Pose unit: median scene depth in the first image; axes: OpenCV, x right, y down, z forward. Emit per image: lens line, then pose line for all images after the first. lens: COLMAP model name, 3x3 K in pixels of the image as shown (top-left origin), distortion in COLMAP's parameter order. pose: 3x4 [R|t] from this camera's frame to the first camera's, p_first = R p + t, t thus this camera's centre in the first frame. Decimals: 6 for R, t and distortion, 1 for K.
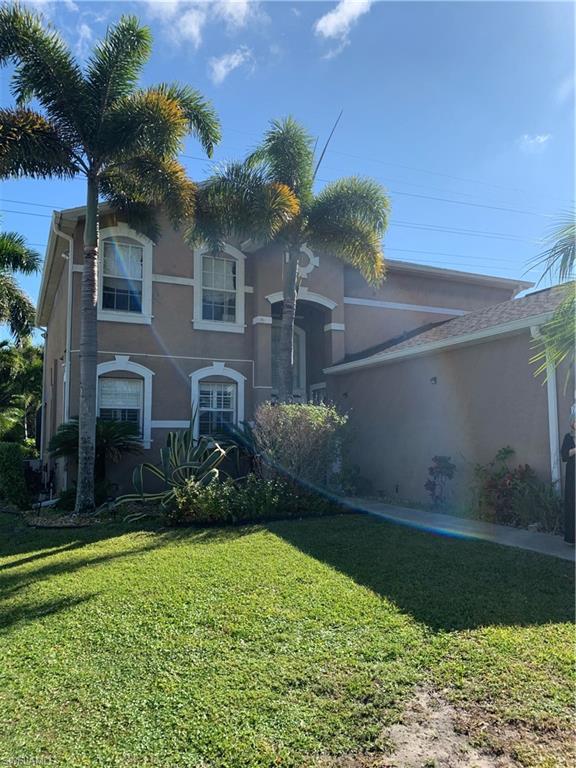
lens RADIAL K [[577.3, 0, 288.9], [0, 577.3, 383.3], [0, 0, 1]] dist [0.008928, 0.001074]
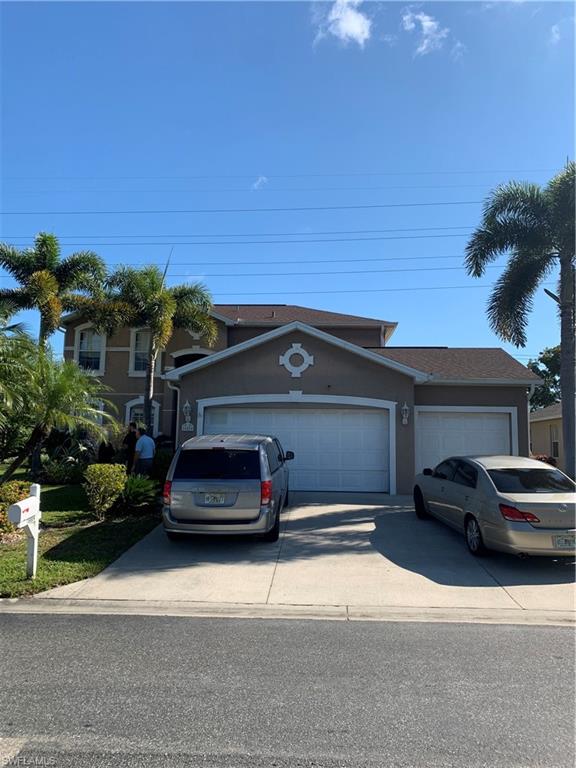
lens RADIAL K [[577.3, 0, 288.0], [0, 577.3, 385.0], [0, 0, 1]] dist [0.008928, 0.001074]
pose [[0.868052, -0.050093, -0.493939, 1.064443], [0.024432, 0.998002, -0.058276, 0.038853], [0.495871, 0.038519, 0.867541, -0.229369]]
